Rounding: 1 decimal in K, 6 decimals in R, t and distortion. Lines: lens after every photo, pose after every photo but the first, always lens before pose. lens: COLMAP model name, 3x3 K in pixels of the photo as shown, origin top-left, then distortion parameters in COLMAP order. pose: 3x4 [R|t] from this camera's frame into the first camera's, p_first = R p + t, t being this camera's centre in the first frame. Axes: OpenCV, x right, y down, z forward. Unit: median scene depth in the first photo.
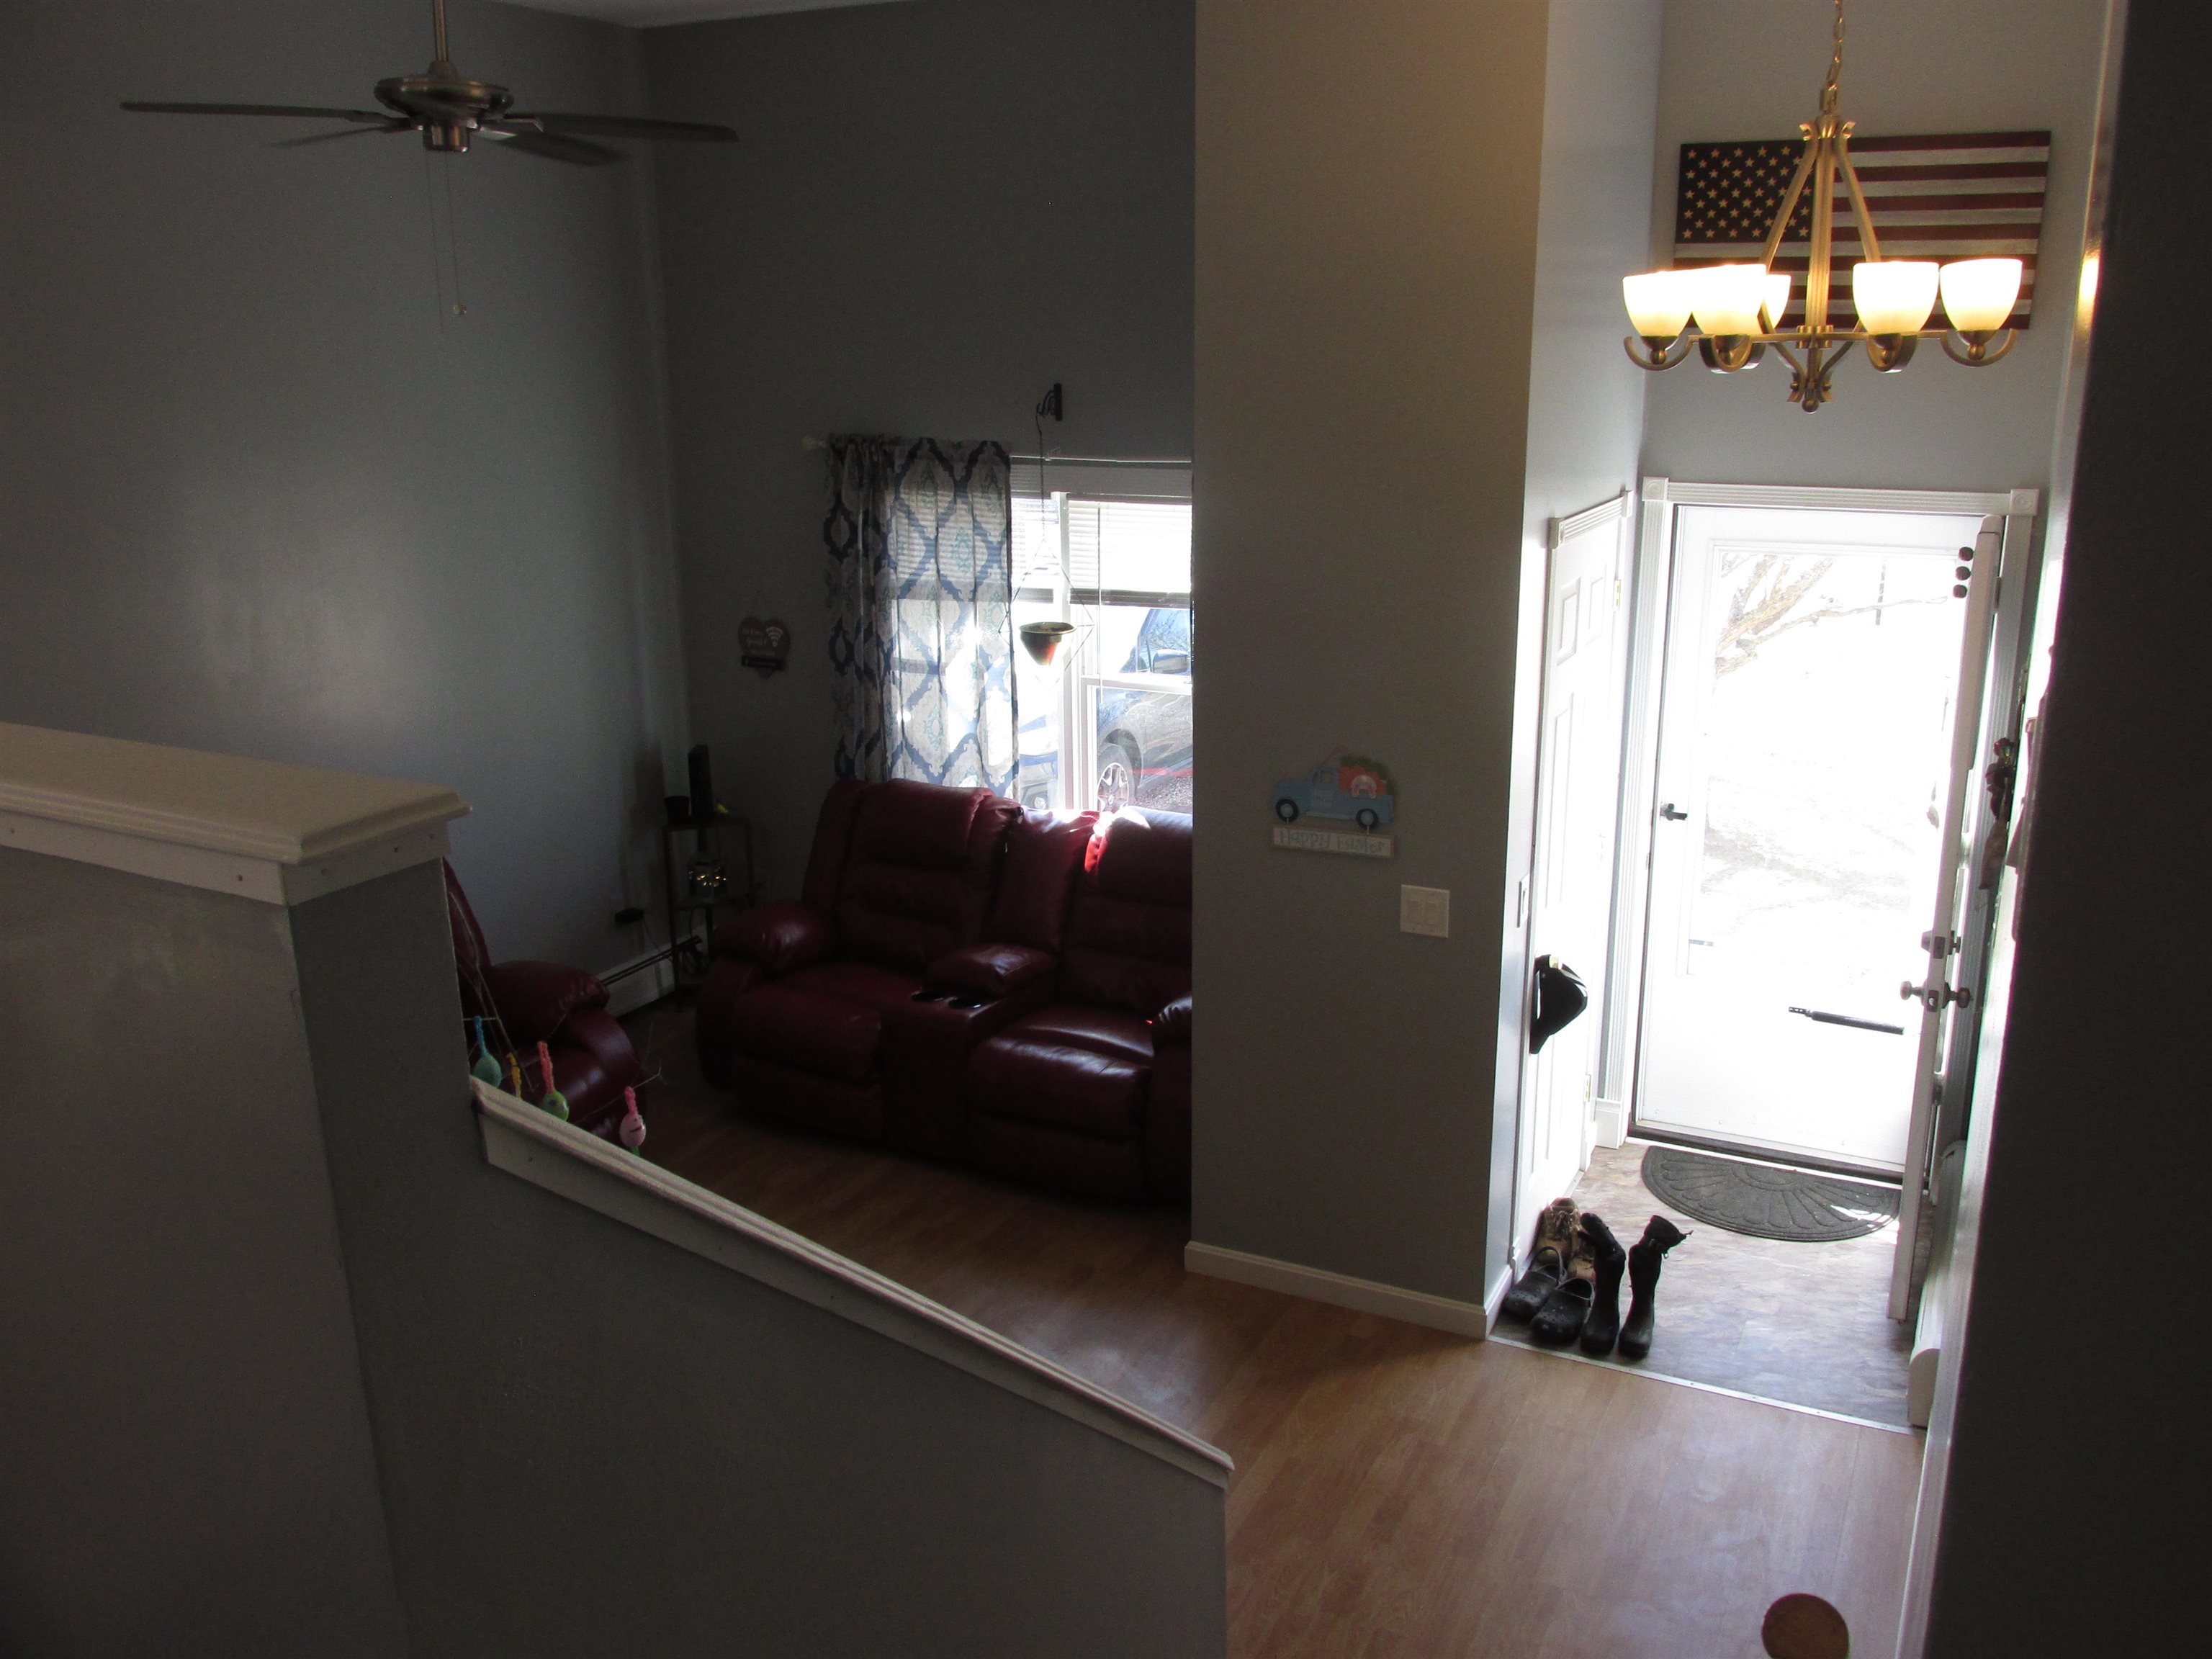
lens RADIAL K [[1906.7, 0, 1106.0], [0, 1906.7, 829.5], [0, 0, 1]] dist [-0.007581, -0.006570]
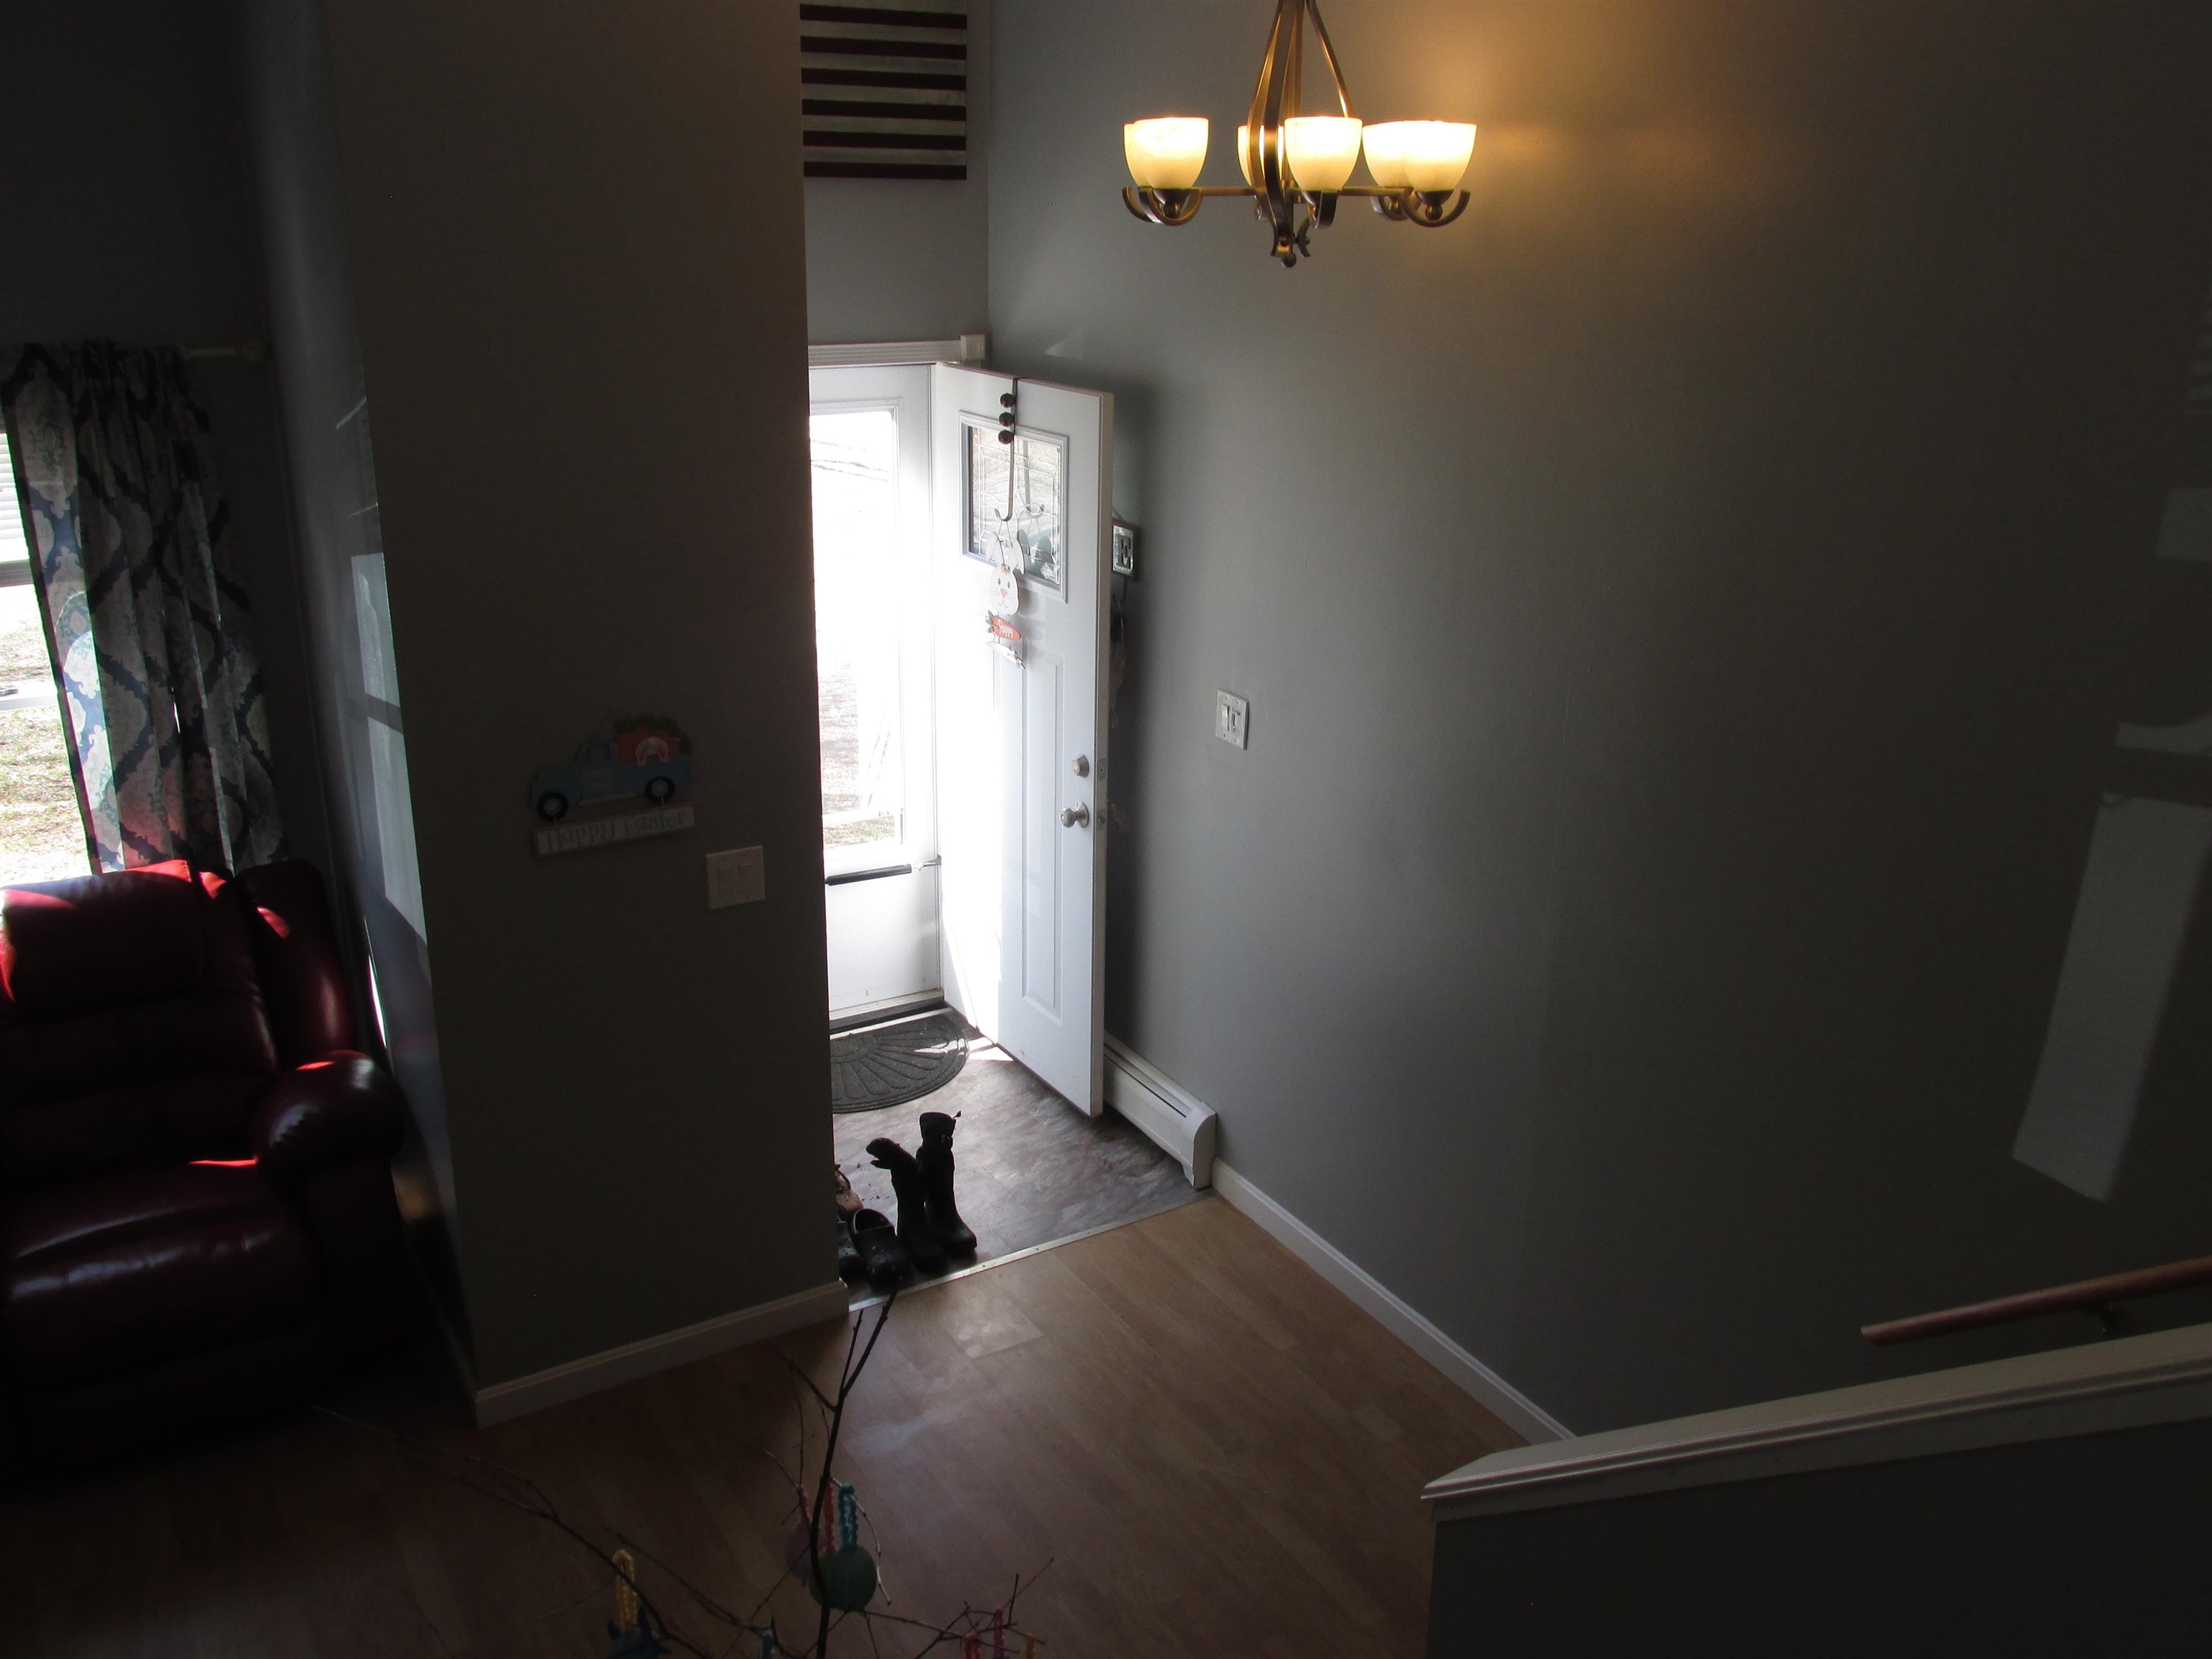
lens RADIAL K [[1906.7, 0, 1106.0], [0, 1906.7, 829.5], [0, 0, 1]] dist [-0.007581, -0.006570]
pose [[0.517222, -0.266311, 0.813363, -0.428296], [0.203155, 0.961397, 0.185593, -0.100765], [-0.831390, 0.069246, 0.551358, 0.392061]]
